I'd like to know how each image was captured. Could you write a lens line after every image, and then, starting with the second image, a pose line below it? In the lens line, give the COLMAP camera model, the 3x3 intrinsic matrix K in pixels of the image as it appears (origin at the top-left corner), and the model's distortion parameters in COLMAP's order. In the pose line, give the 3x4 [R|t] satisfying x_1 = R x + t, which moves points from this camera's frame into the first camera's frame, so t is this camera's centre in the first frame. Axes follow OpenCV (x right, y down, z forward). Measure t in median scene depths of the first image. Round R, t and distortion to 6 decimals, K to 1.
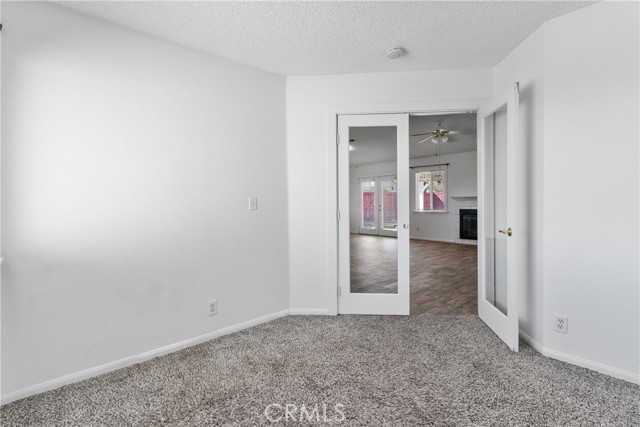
lens RADIAL K [[298.7, 0, 320.9], [0, 298.7, 203.0], [0, 0, 1]] dist [0.001498, 0.000629]
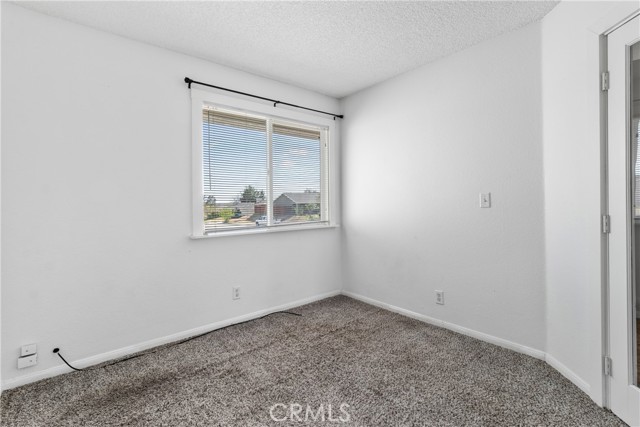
lens RADIAL K [[298.7, 0, 320.9], [0, 298.7, 203.0], [0, 0, 1]] dist [0.001498, 0.000629]
pose [[-0.015388, 0.012257, -0.999806, 0.604464], [0.001584, 0.999924, 0.012234, -0.001116], [0.999880, -0.001395, -0.015406, 0.503745]]
